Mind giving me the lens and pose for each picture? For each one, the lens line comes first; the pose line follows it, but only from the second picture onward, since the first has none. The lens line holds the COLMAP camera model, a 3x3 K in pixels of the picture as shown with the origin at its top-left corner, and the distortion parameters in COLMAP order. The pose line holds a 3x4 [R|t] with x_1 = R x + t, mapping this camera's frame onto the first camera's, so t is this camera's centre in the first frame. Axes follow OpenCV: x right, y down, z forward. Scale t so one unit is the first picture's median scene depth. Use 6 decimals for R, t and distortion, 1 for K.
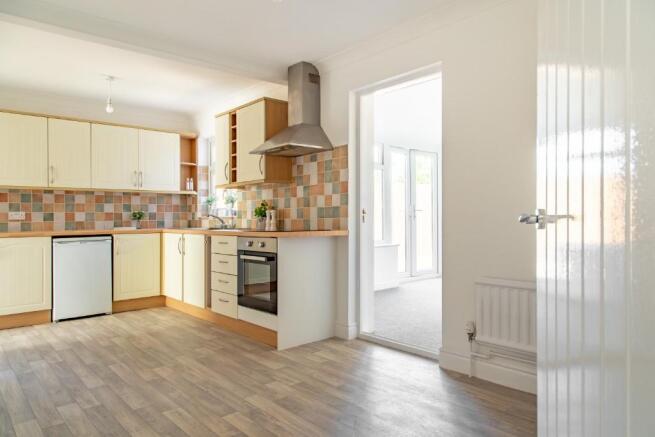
lens RADIAL K [[441.9, 0, 329.9], [0, 441.9, 215.1], [0, 0, 1]] dist [0.004338, -0.000857]
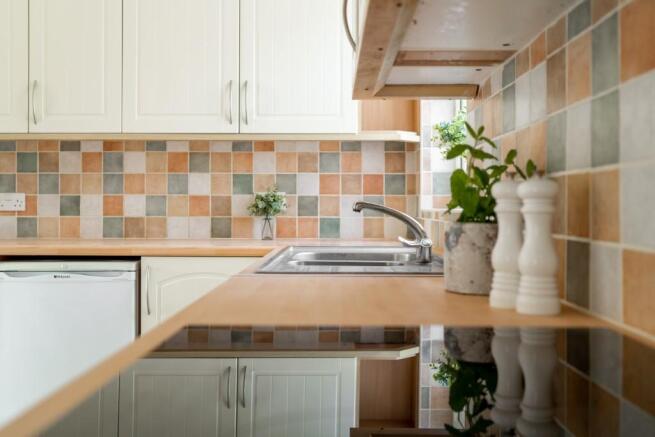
lens RADIAL K [[670.5, 0, 326.7], [0, 670.5, 206.8], [0, 0, 1]] dist [-0.041187, 0.019927]
pose [[0.737920, 0.013202, -0.674759, -0.015864], [-0.007299, 0.999906, 0.011582, -0.003866], [0.674848, -0.003621, 0.737948, 0.660122]]
